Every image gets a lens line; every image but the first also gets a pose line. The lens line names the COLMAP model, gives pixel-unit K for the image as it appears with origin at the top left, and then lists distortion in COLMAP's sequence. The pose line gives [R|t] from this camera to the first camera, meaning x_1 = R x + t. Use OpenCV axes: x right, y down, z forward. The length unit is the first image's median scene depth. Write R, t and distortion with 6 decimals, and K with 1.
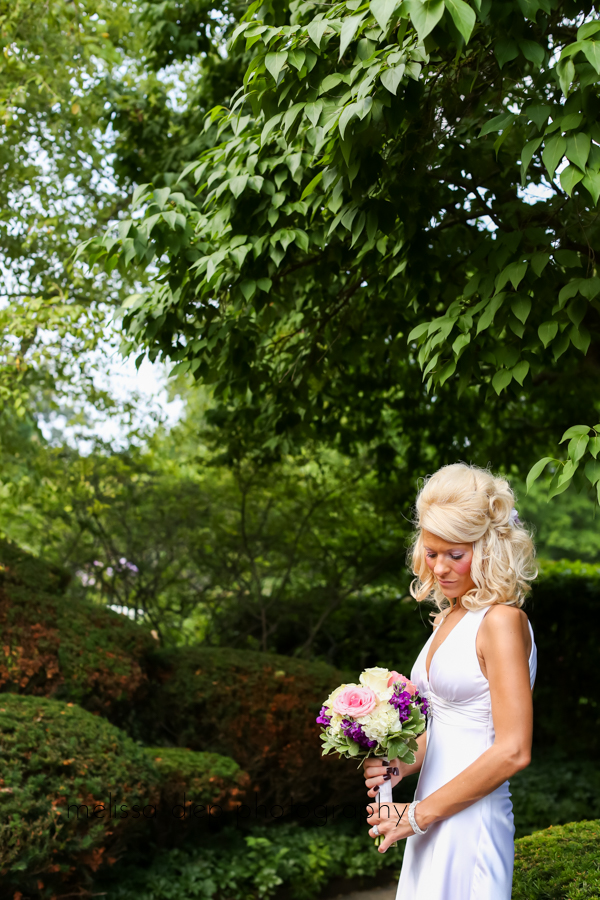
lens RADIAL K [[1342.8, 0, 280.3], [0, 1342.8, 448.4], [0, 0, 1]] dist [-0.205472, 0.471296]
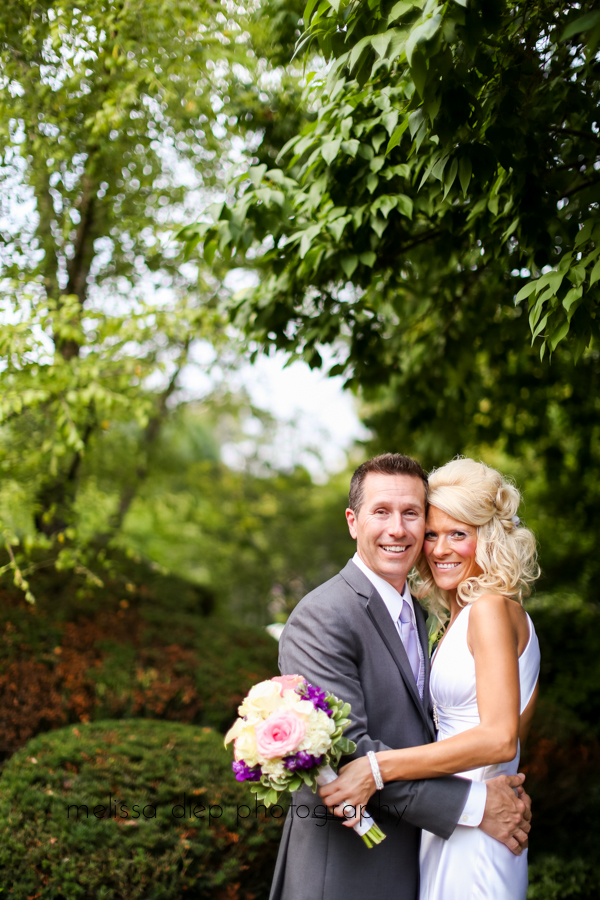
lens RADIAL K [[1342.8, 0, 280.3], [0, 1342.8, 448.4], [0, 0, 1]] dist [-0.205472, 0.471296]
pose [[0.988017, -0.051280, -0.145576, 0.047736], [0.048923, 0.998608, -0.019731, 0.017951], [0.146385, 0.012372, 0.989150, 0.086975]]
